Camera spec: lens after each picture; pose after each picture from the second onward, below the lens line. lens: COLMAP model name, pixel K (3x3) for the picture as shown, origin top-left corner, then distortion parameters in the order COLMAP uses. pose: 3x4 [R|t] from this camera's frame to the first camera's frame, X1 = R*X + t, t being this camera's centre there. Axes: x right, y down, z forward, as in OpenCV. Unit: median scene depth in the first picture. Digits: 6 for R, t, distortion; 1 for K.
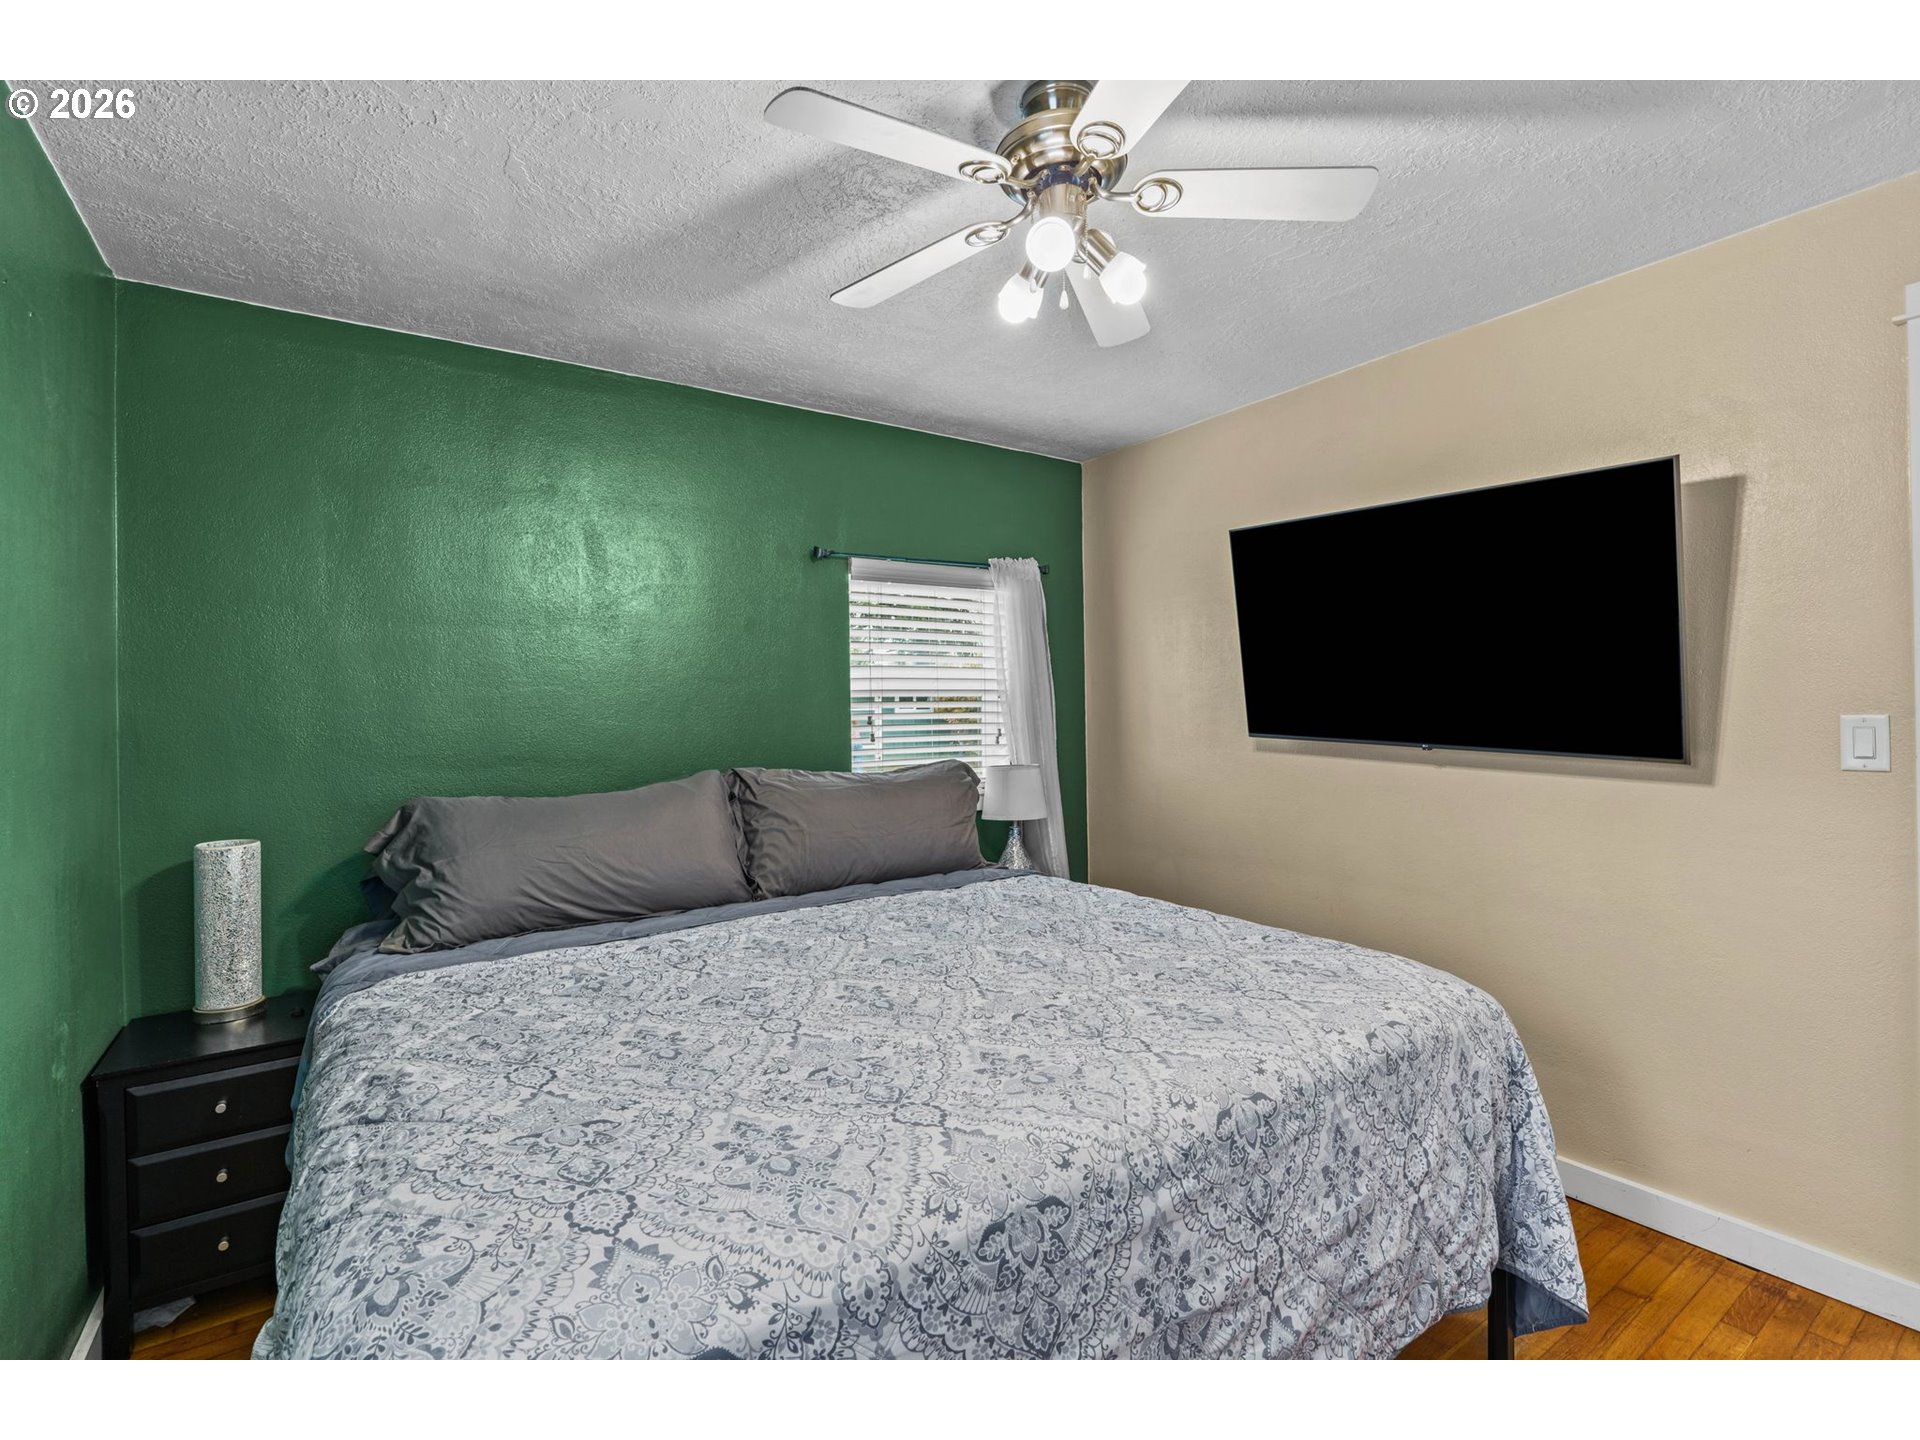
lens RADIAL K [[877.9, 0, 967.3], [0, 877.9, 713.6], [0, 0, 1]] dist [-0.012279, 0.001396]
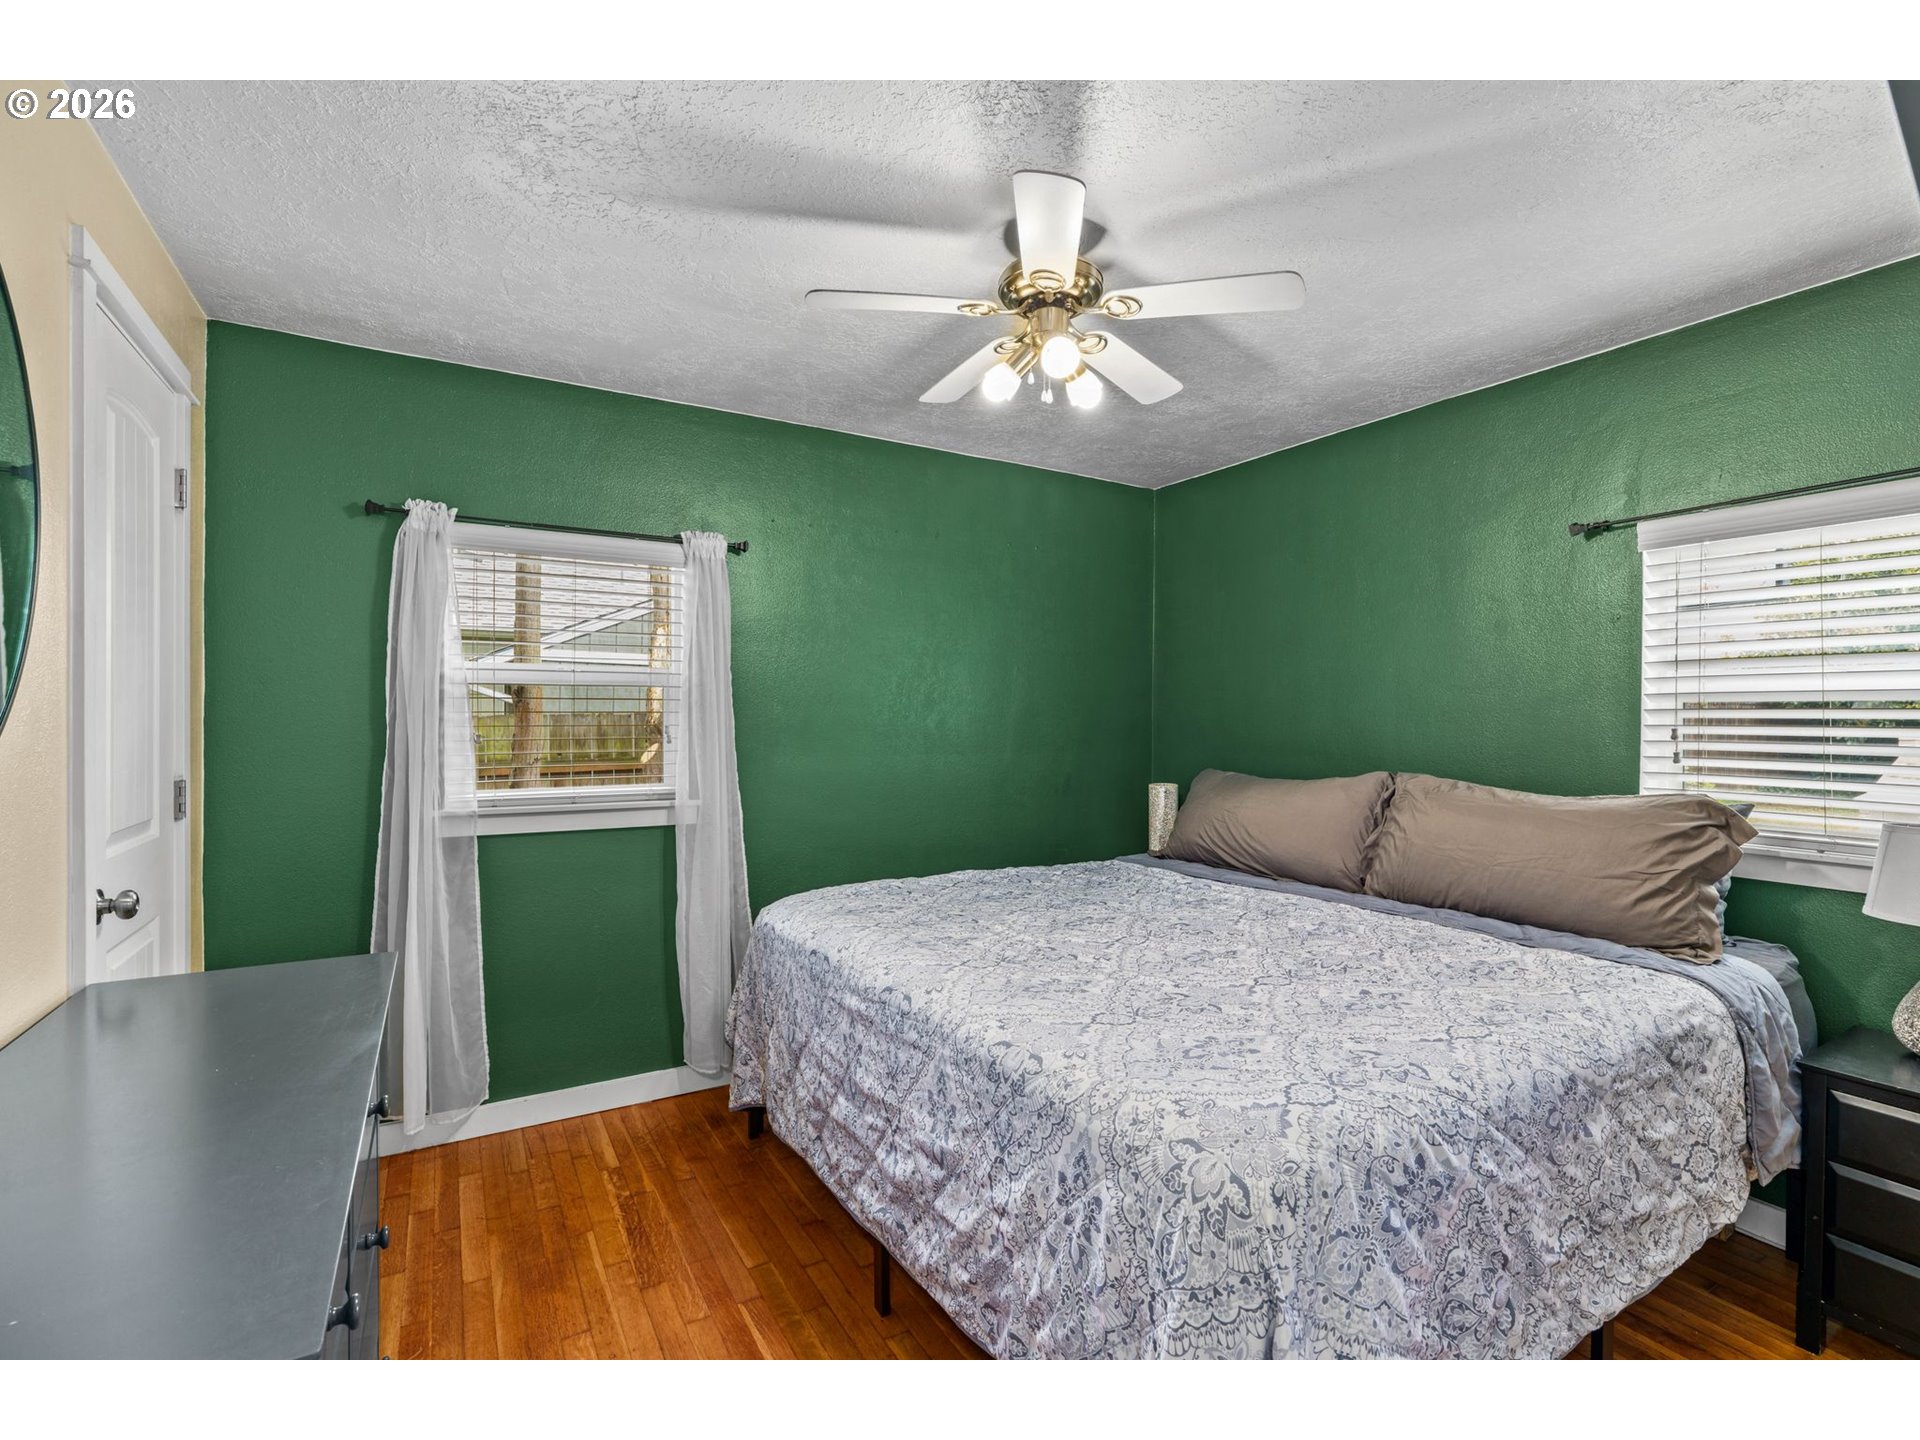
lens RADIAL K [[877.9, 0, 968.2], [0, 877.9, 713.0], [0, 0, 1]] dist [-0.012279, 0.001396]
pose [[-0.051721, 0.012640, -0.998582, 1.438039], [-0.012723, 0.999830, 0.013315, -0.027667], [0.998581, 0.013394, -0.051551, 0.977704]]
